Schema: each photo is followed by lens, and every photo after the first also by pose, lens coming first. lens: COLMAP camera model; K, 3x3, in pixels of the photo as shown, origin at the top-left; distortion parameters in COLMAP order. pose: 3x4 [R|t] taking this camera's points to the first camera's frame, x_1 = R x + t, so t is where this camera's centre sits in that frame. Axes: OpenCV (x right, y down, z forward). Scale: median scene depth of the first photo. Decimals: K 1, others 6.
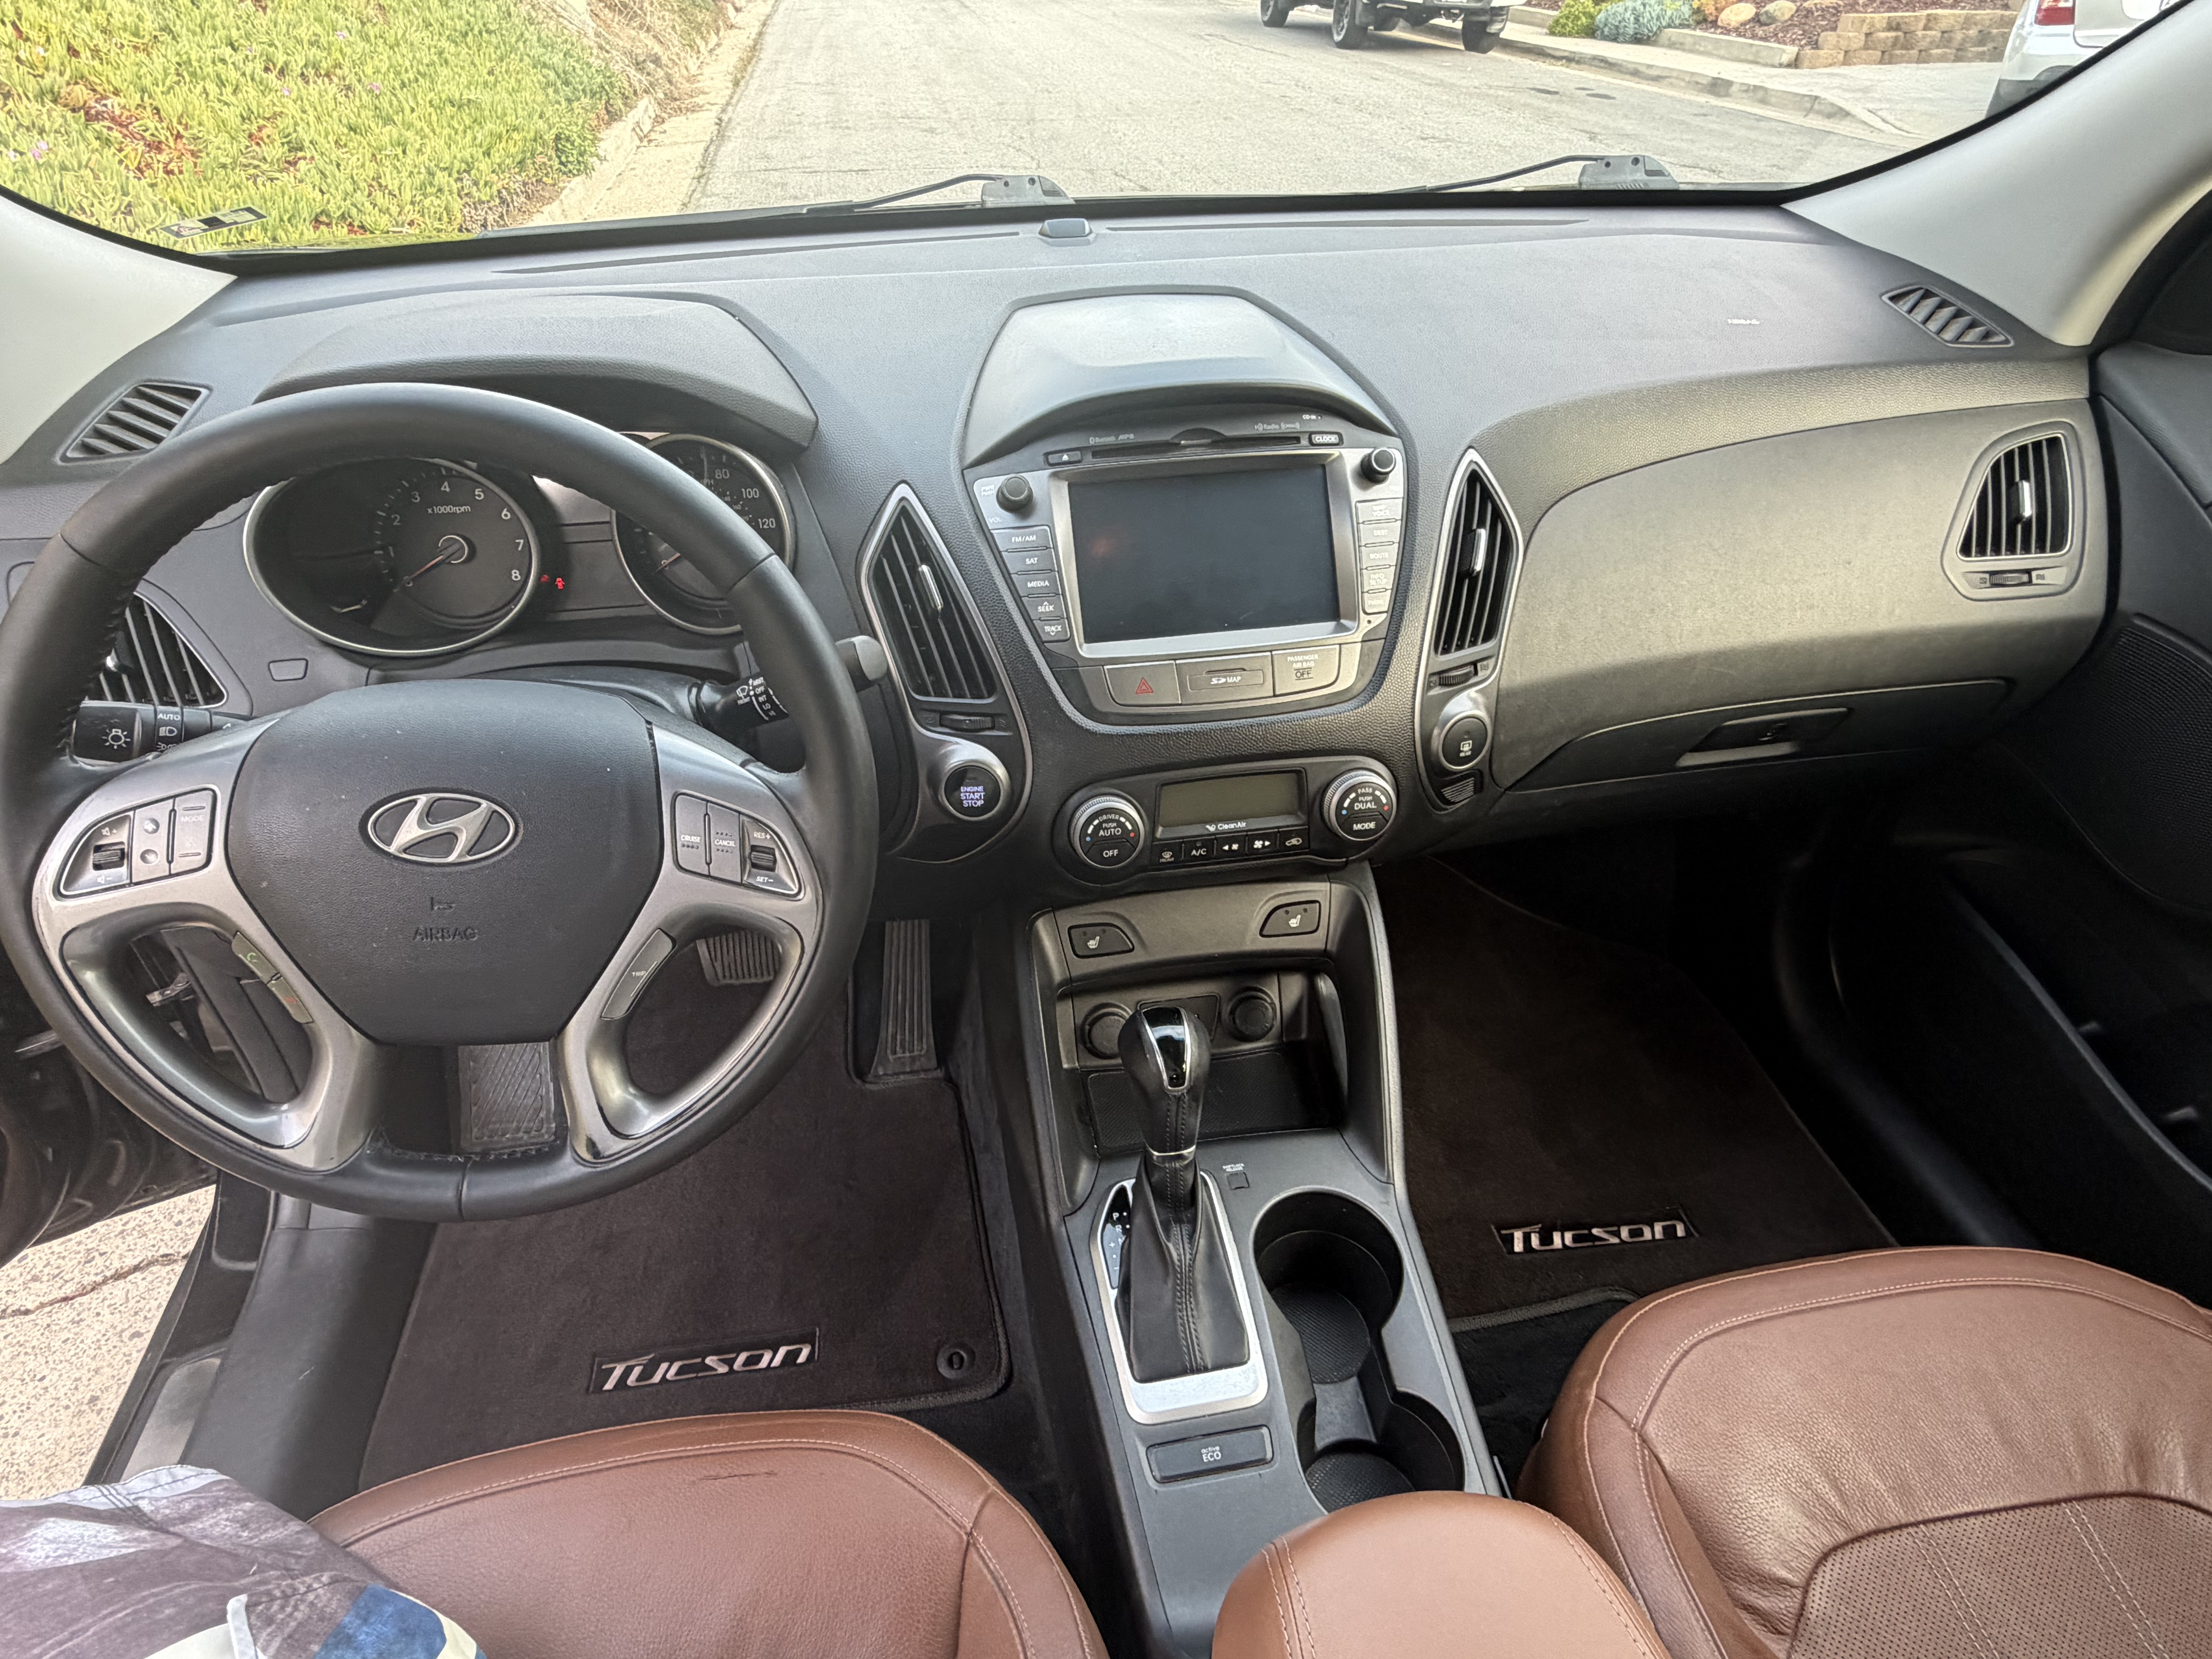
lens RADIAL K [[1240.1, 0, 1106.0], [0, 1240.1, 829.5], [0, 0, 1]] dist [0.001231, -0.000291]
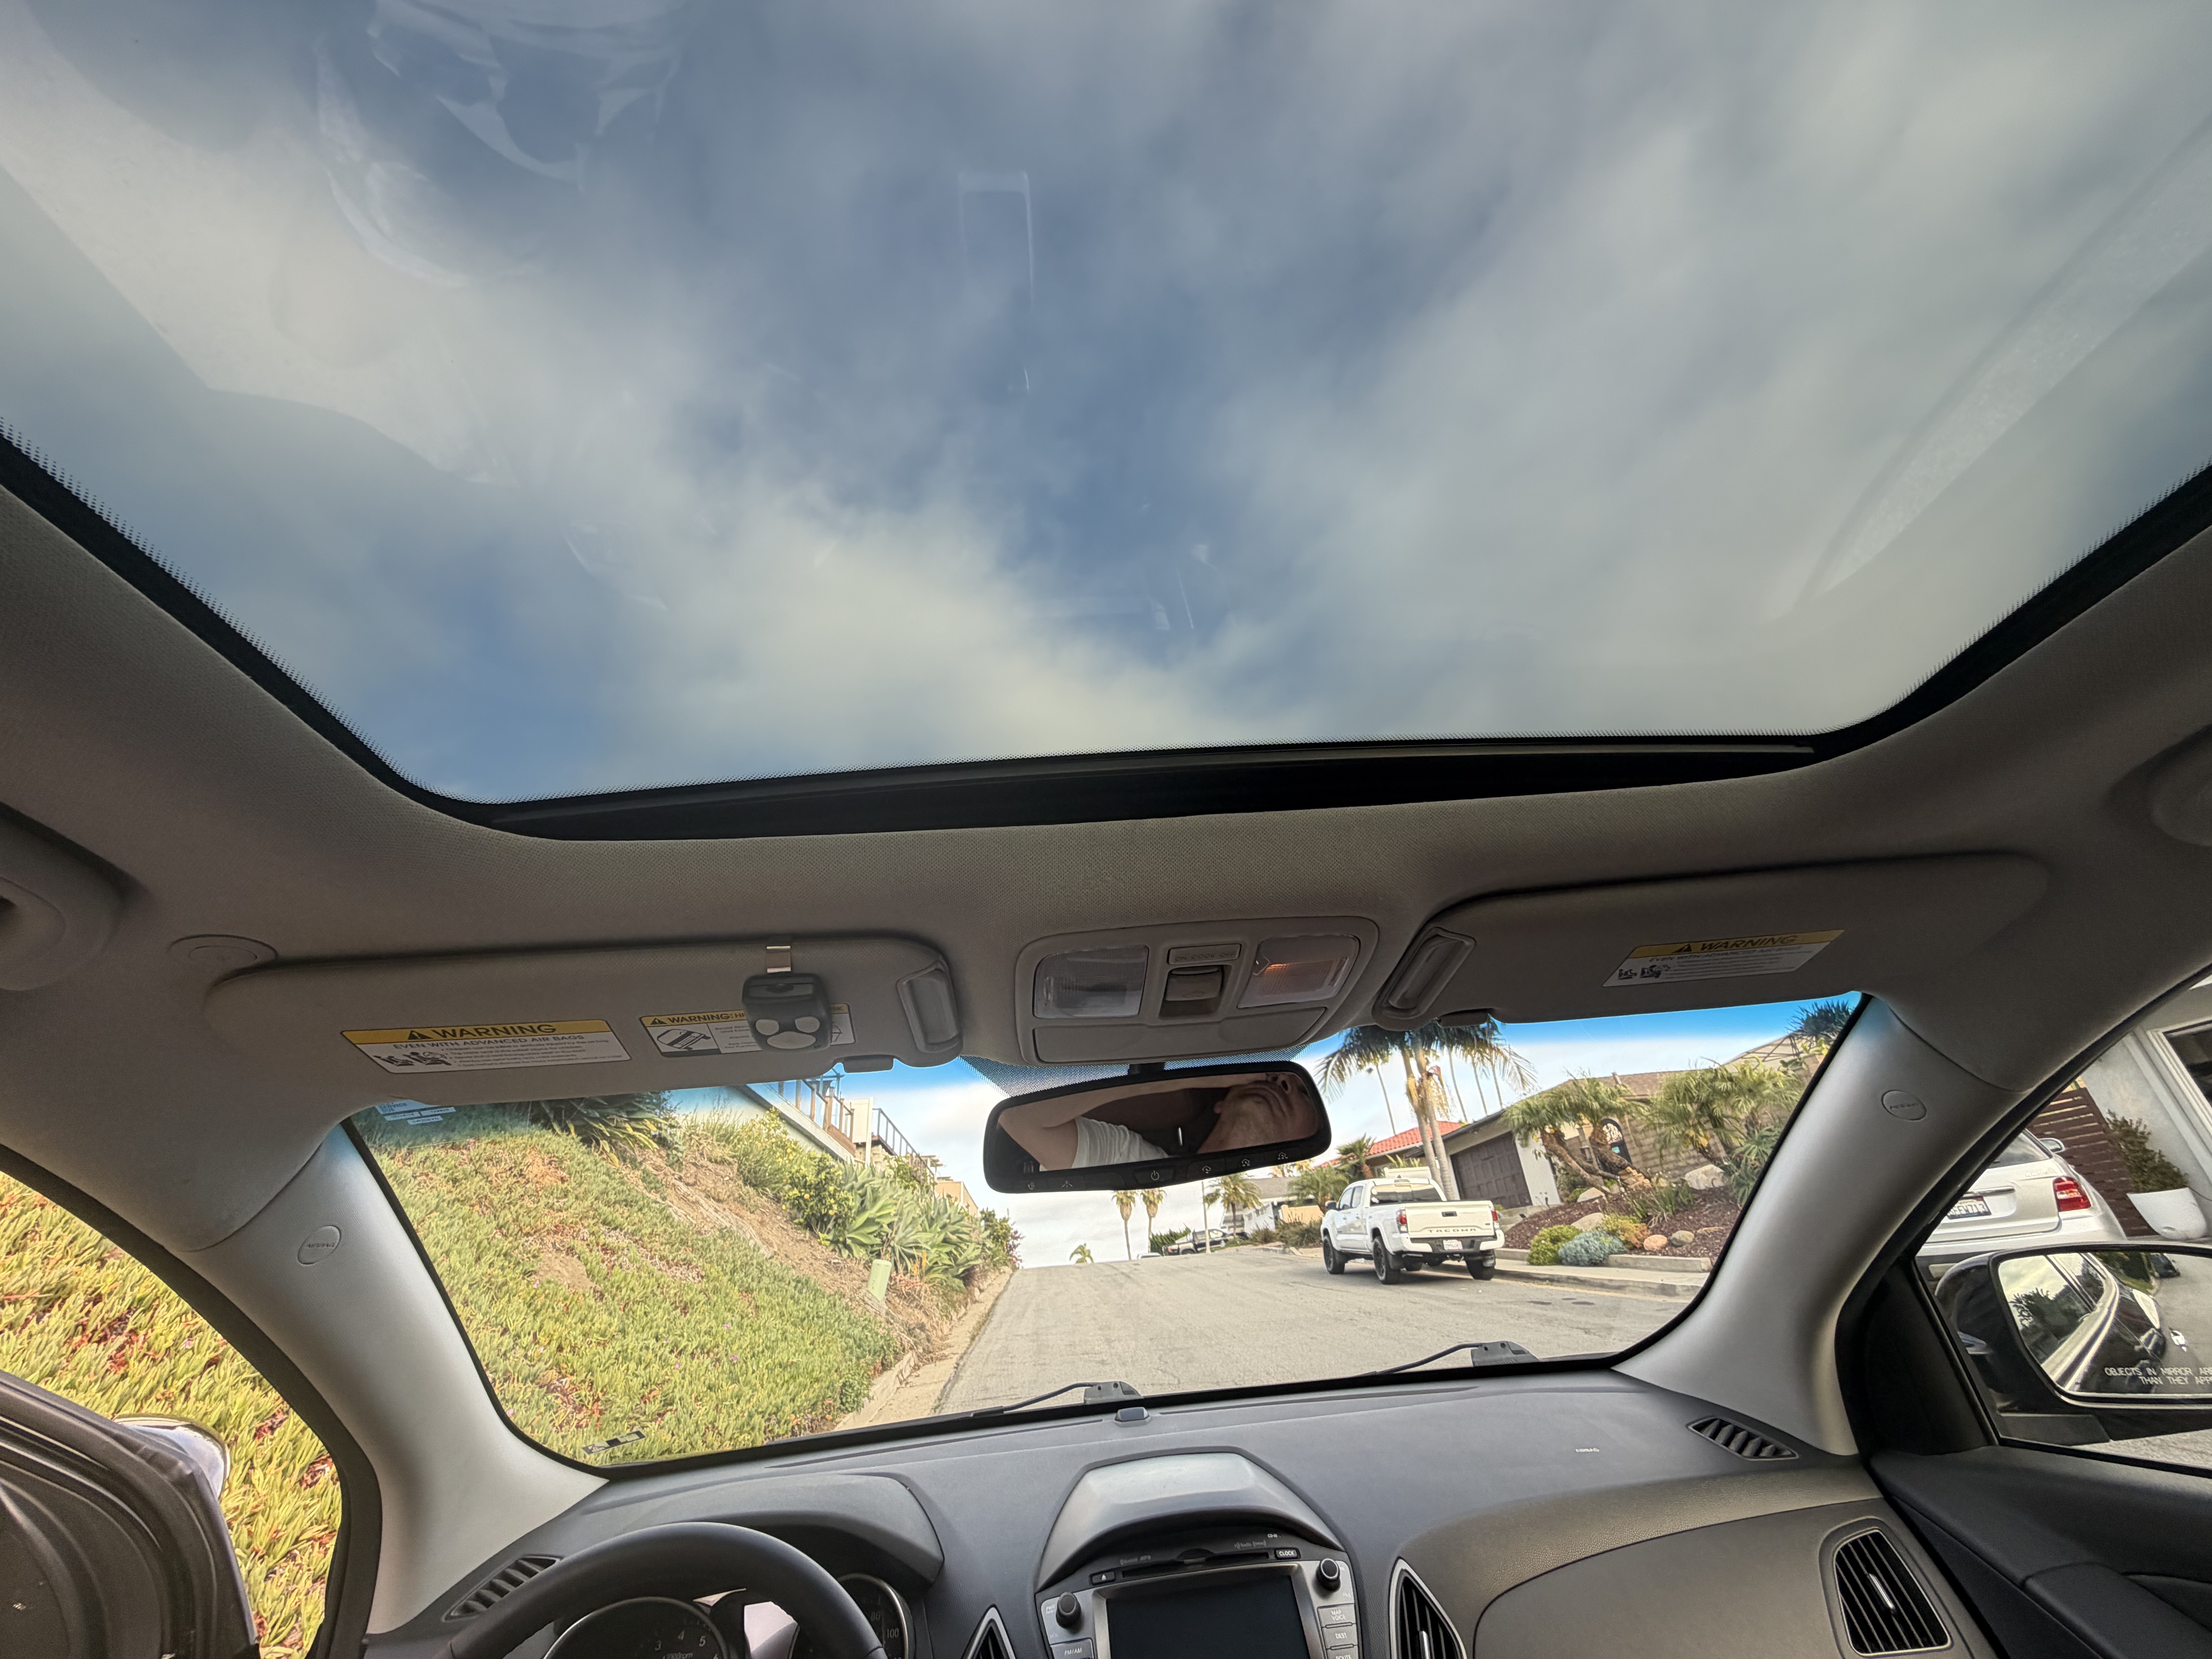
lens RADIAL K [[906.3, 0, 1106.0], [0, 906.3, 829.5], [0, 0, 1]] dist [-0.000982, 0.000499]
pose [[0.989933, -0.116459, -0.080439, 0.088154], [-0.010664, 0.505331, -0.862860, 0.095271], [0.141136, 0.855031, 0.499002, -0.149865]]
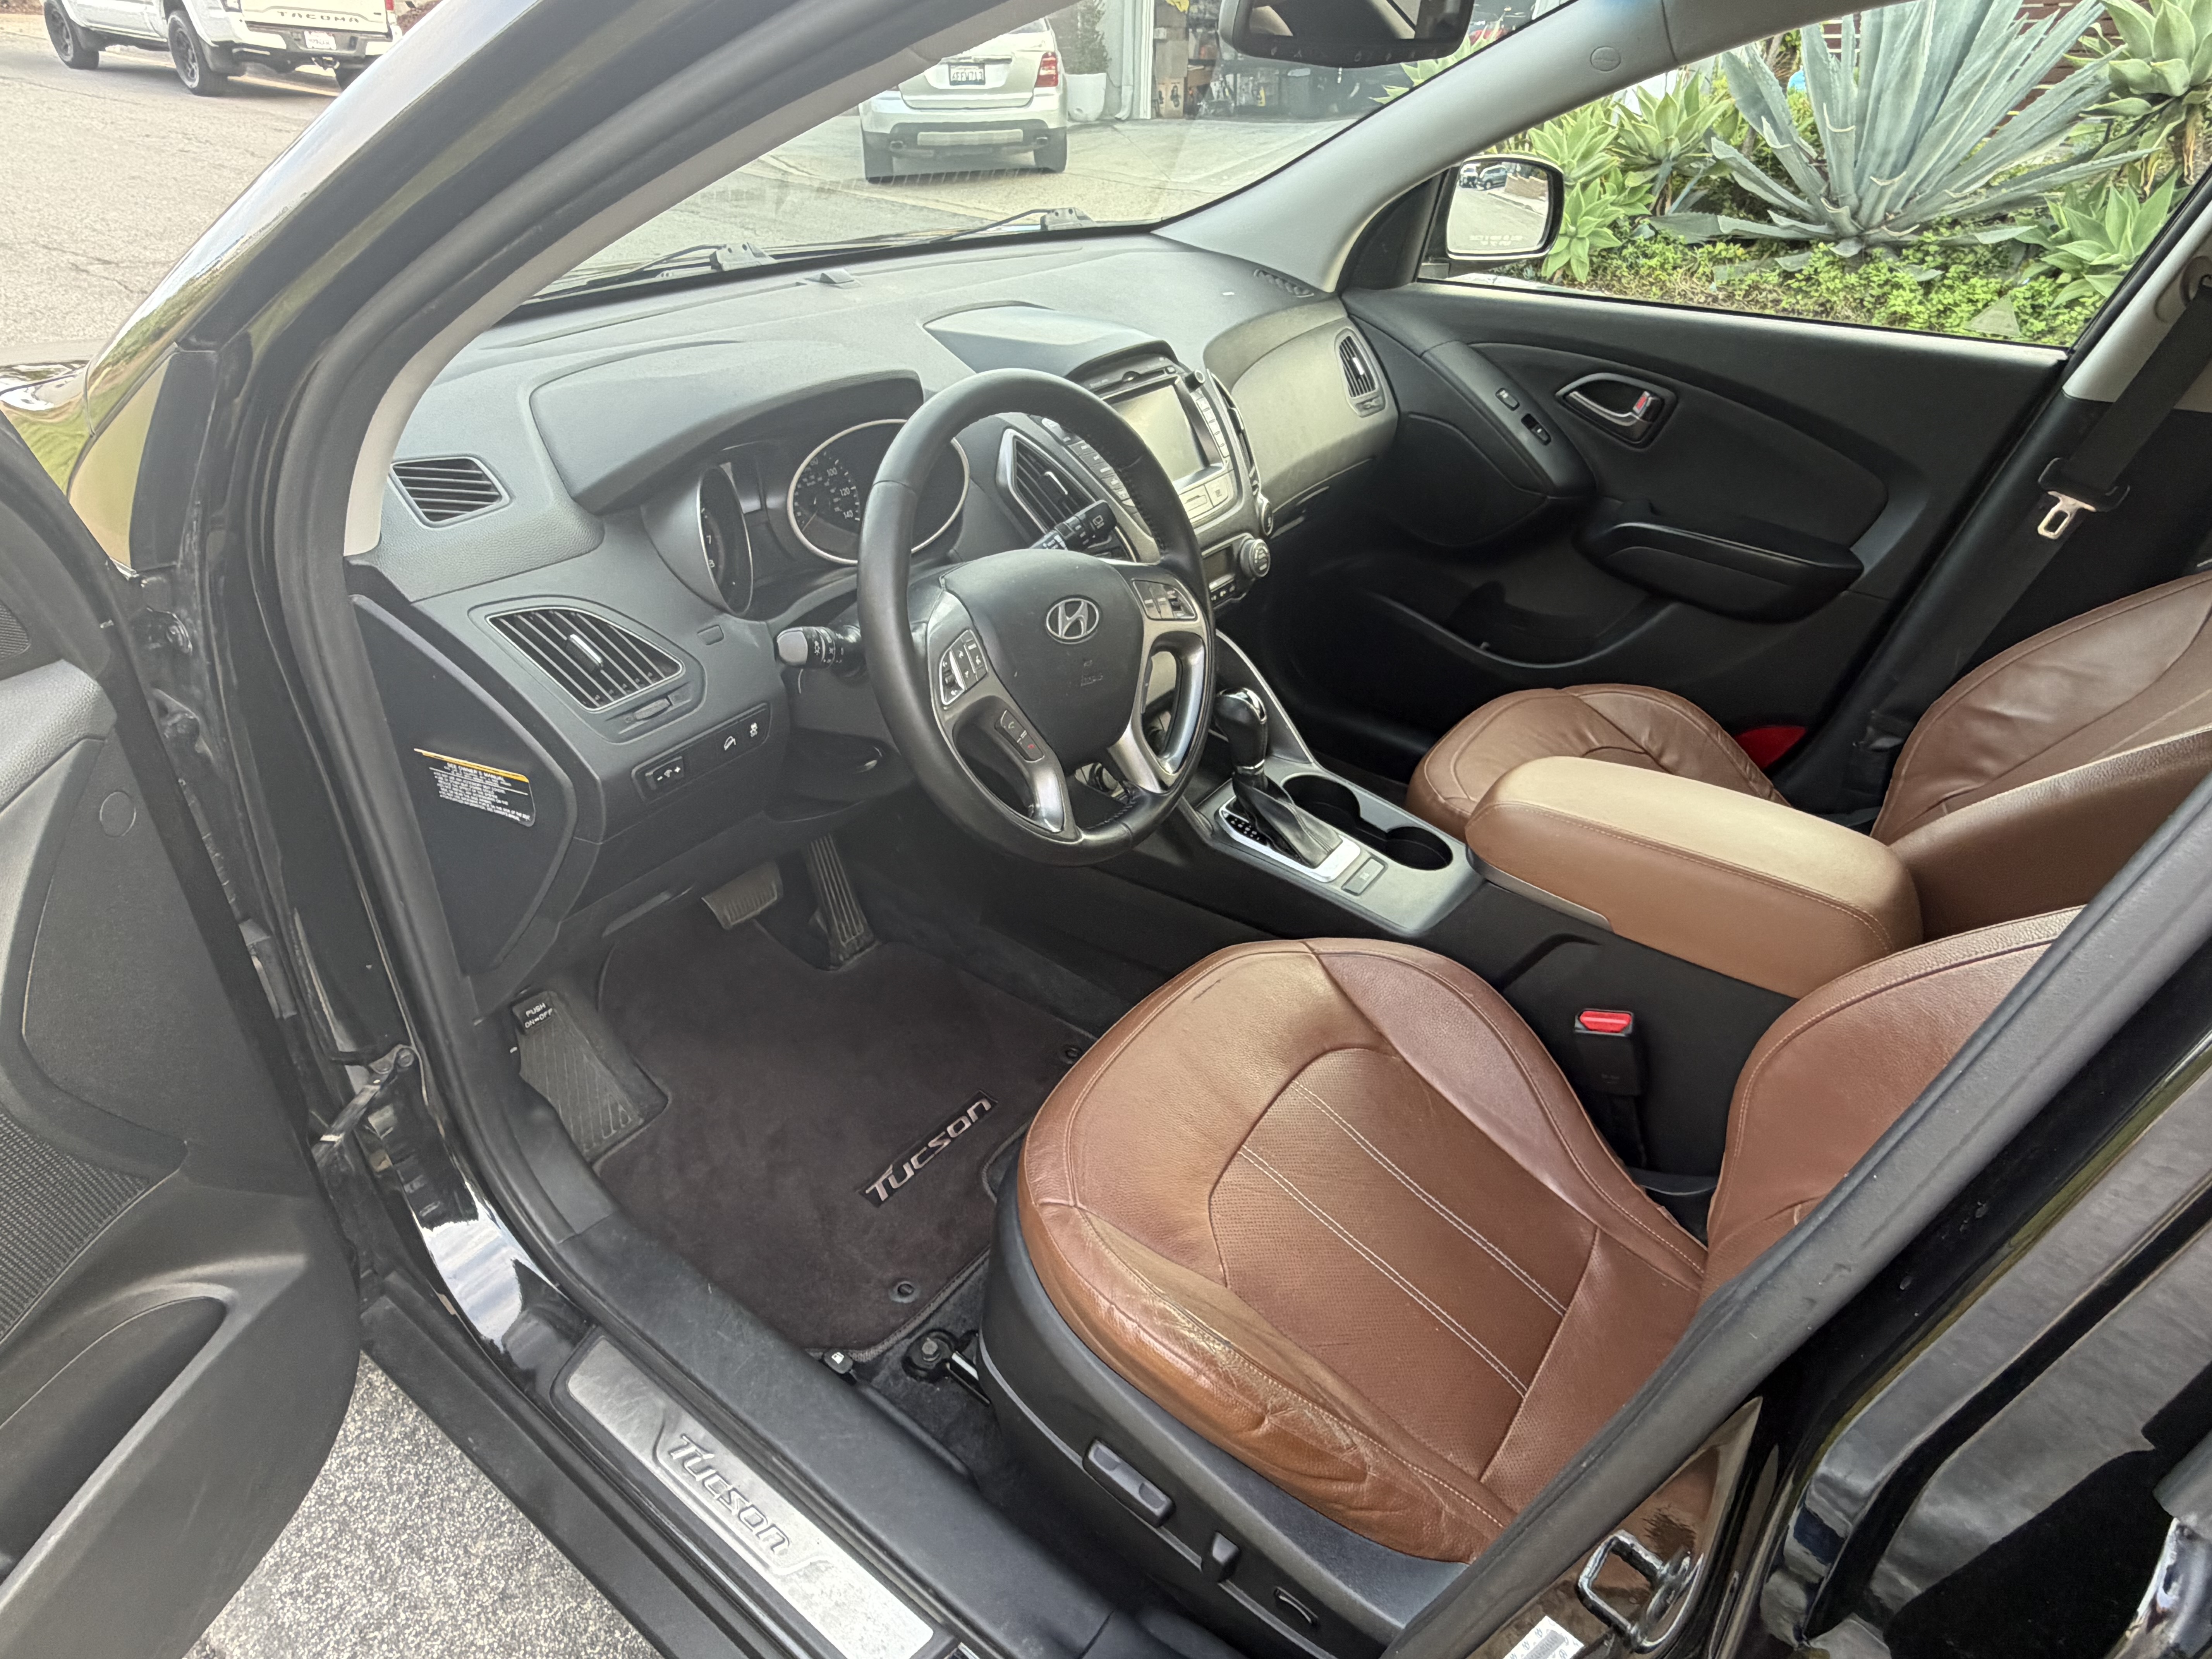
lens RADIAL K [[1270.2, 0, 1106.0], [0, 1270.2, 829.5], [0, 0, 1]] dist [0.021622, -0.014567]
pose [[0.697210, -0.346523, 0.627551, -0.729476], [0.370006, 0.923740, 0.098996, 0.048503], [-0.613999, 0.163176, 0.772256, -0.151986]]
